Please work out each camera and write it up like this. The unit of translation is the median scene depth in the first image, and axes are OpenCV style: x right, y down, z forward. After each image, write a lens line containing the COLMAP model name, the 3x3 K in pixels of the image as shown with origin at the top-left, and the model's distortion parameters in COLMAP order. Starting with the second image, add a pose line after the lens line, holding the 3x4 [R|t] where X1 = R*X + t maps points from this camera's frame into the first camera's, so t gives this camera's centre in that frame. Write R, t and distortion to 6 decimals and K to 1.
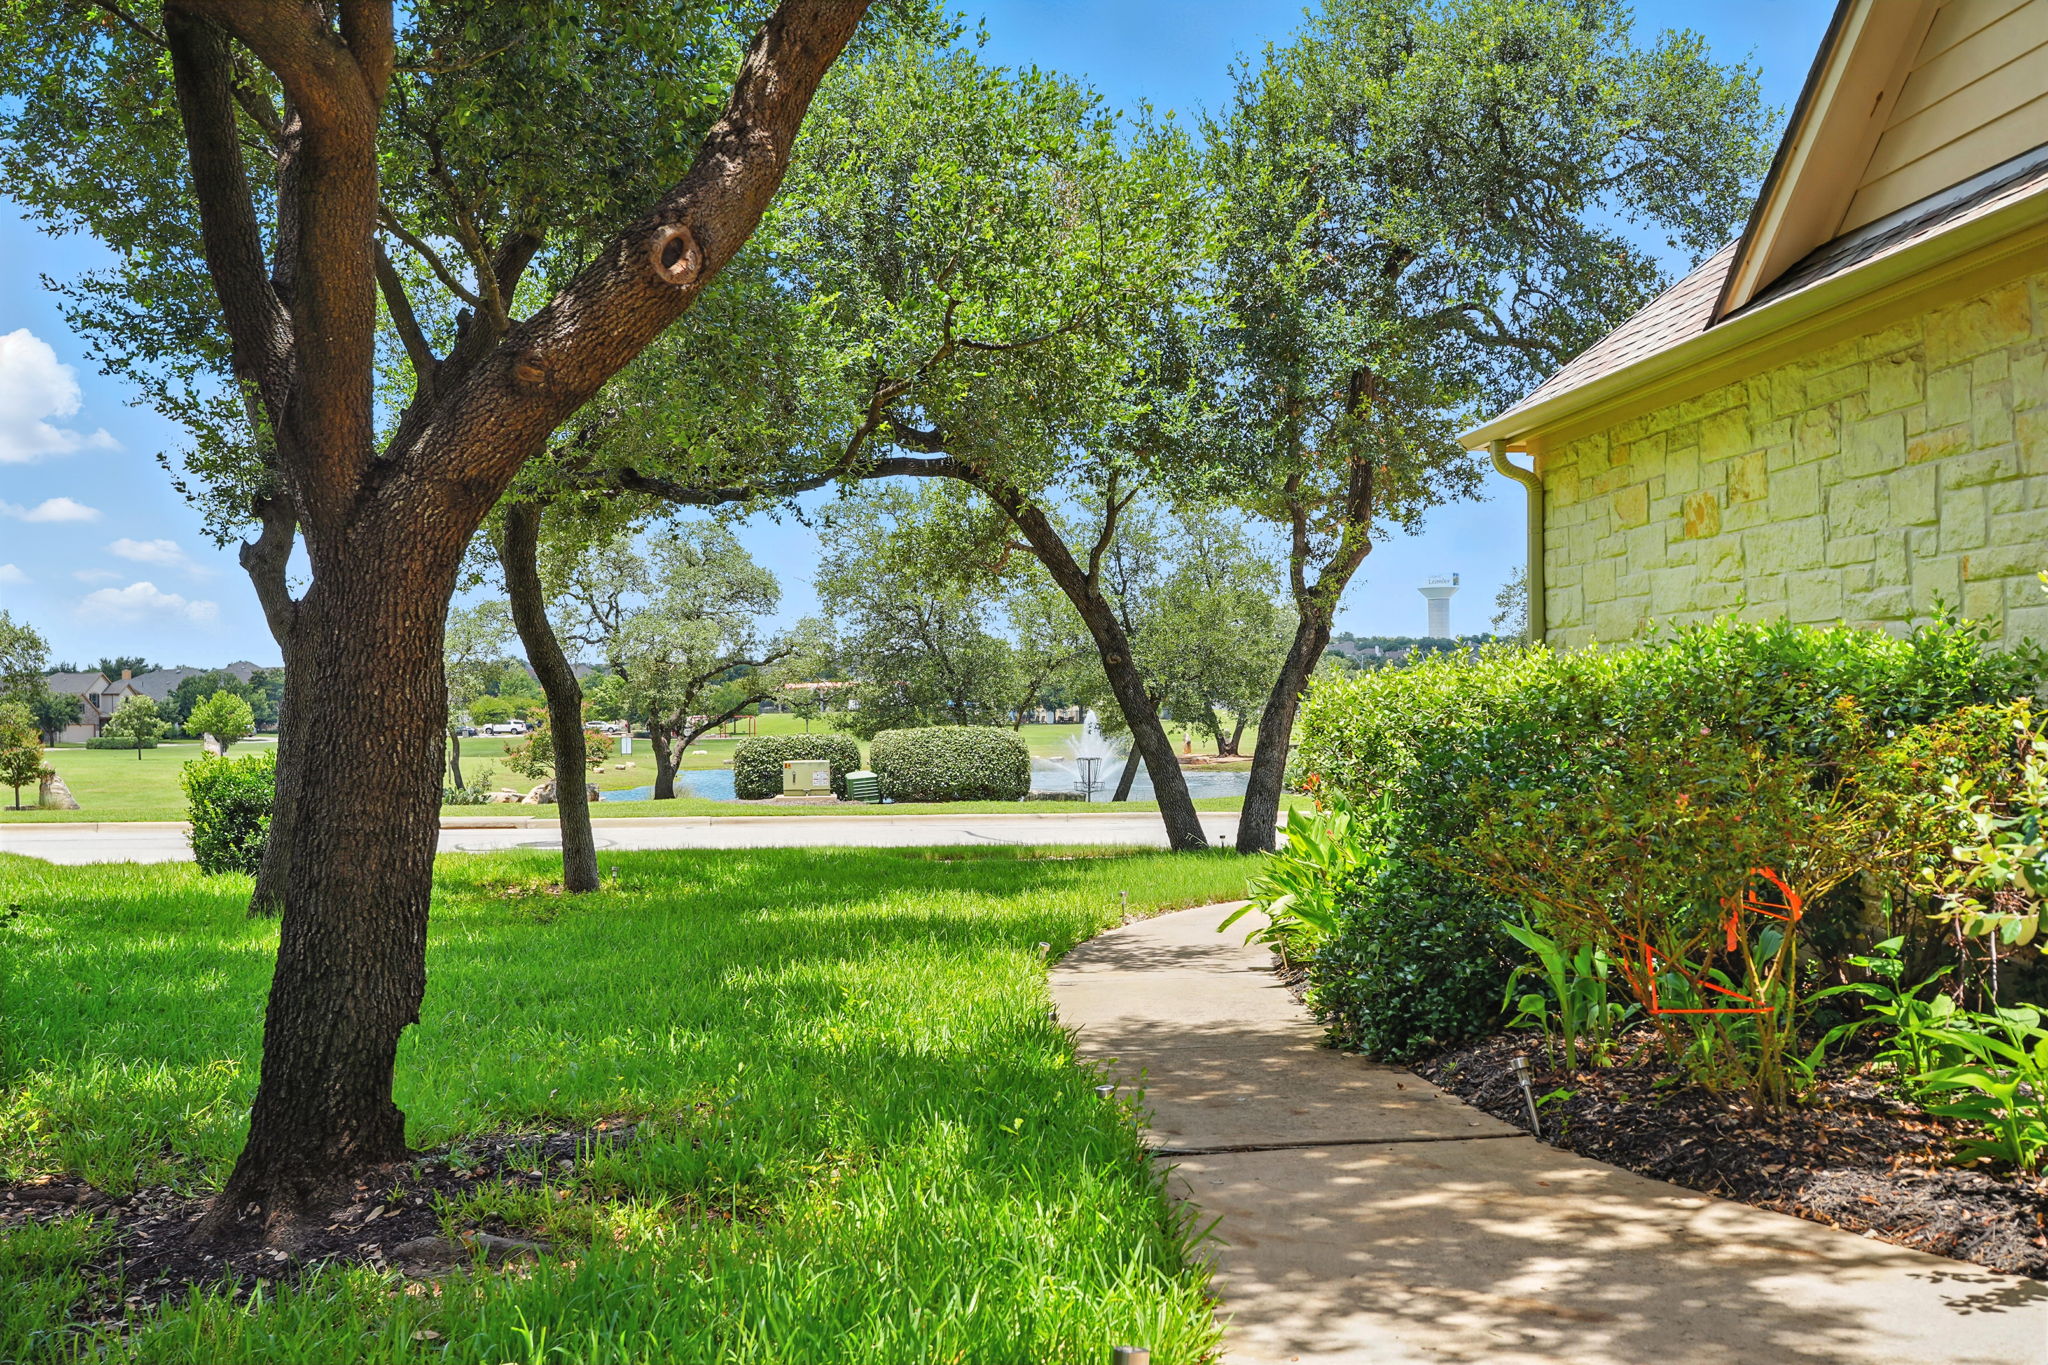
lens RADIAL K [[1992.0, 0, 1024.0], [0, 1992.0, 682.5], [0, 0, 1]] dist [-0.003184, -0.021280]
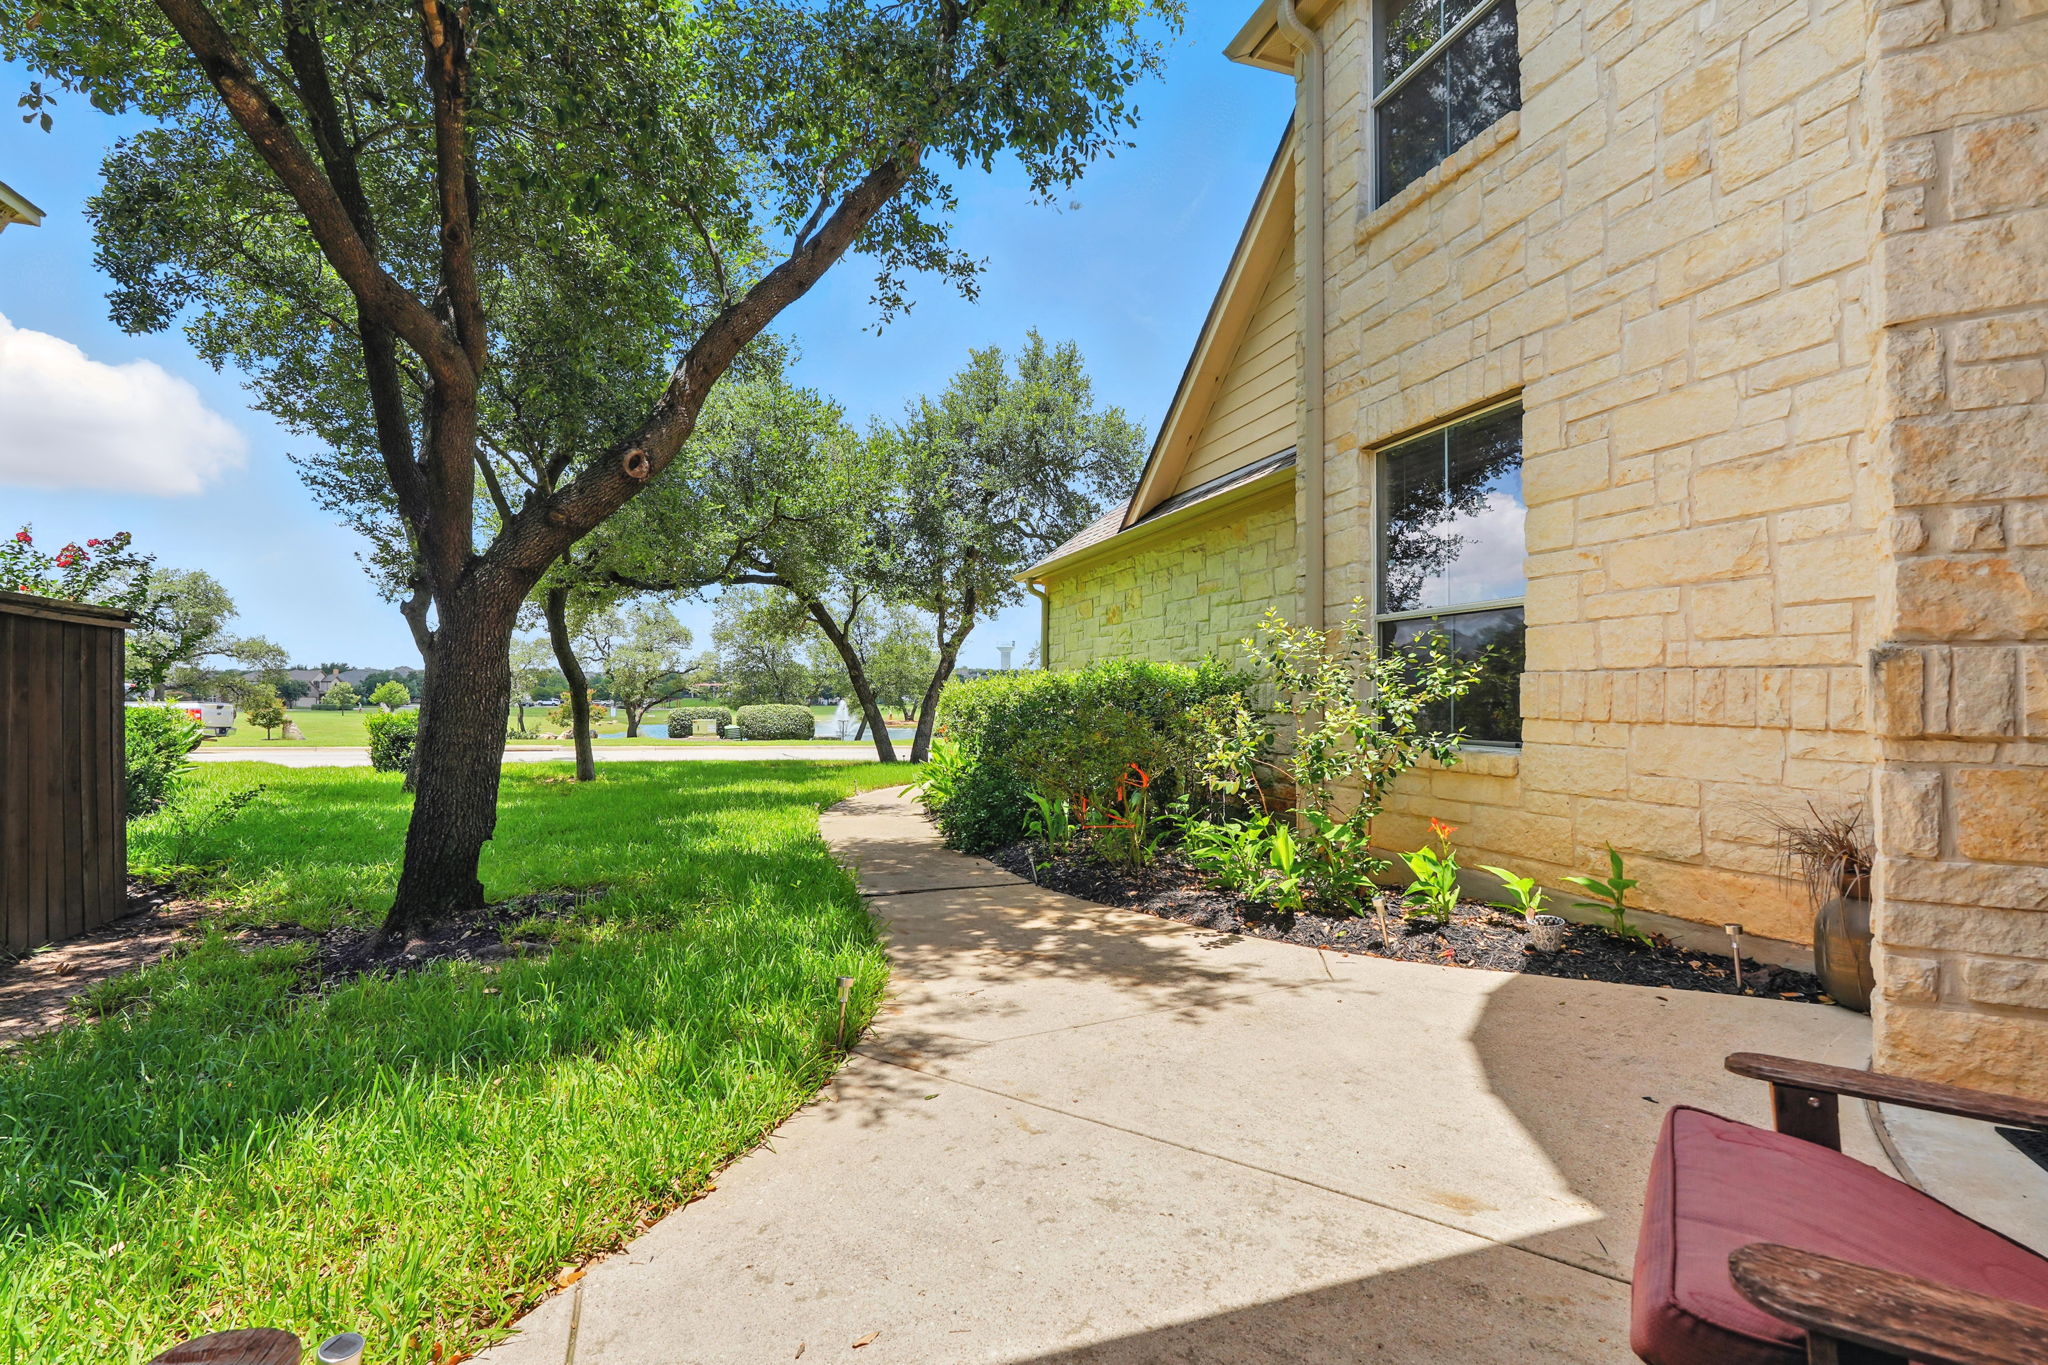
lens RADIAL K [[915.7, 0, 1018.8], [0, 915.7, 689.2], [0, 0, 1]] dist [-0.011619, 0.000598]
pose [[0.975714, 0.020600, 0.218079, 0.004094], [-0.020747, 0.999783, -0.001616, 0.005015], [-0.218065, -0.002948, 0.975930, -0.003812]]
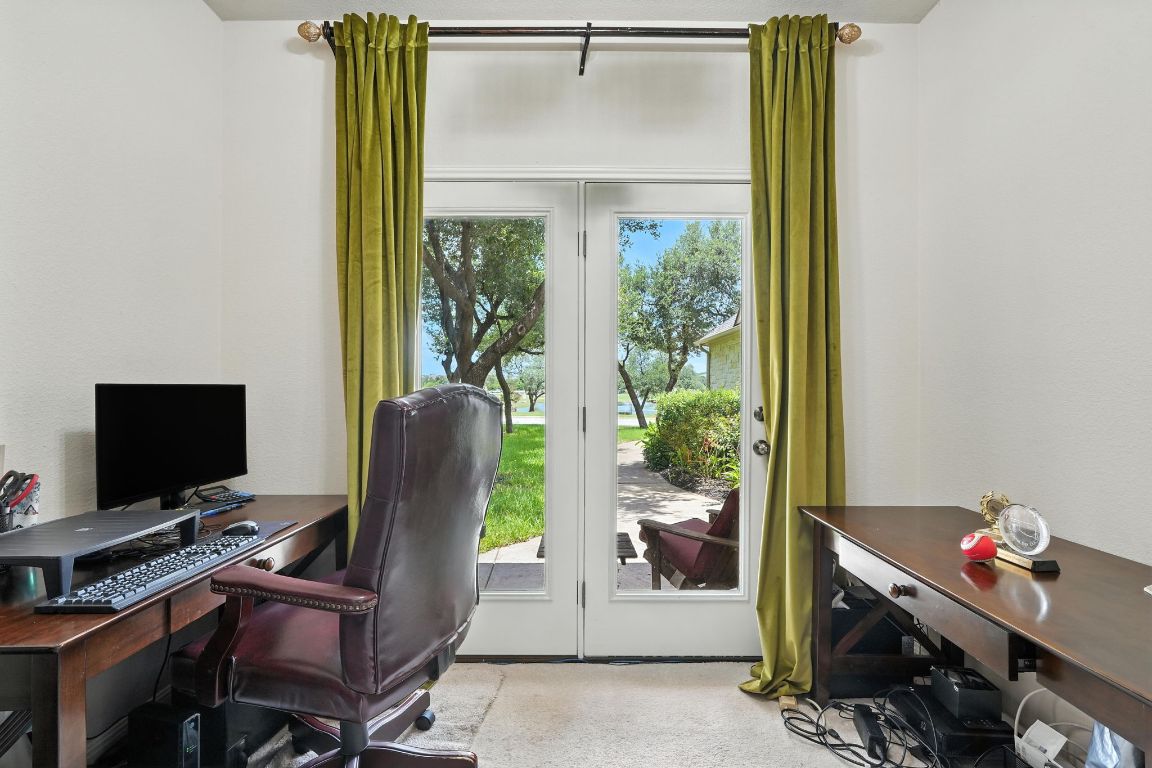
lens RADIAL K [[507.9, 0, 575.7], [0, 507.9, 387.0], [0, 0, 1]] dist [-0.010259, 0.000176]
pose [[0.994904, 0.025558, -0.097537, 0.063422], [-0.024410, 0.999618, 0.012949, -0.028381], [0.097831, -0.010502, 0.995148, -0.229864]]
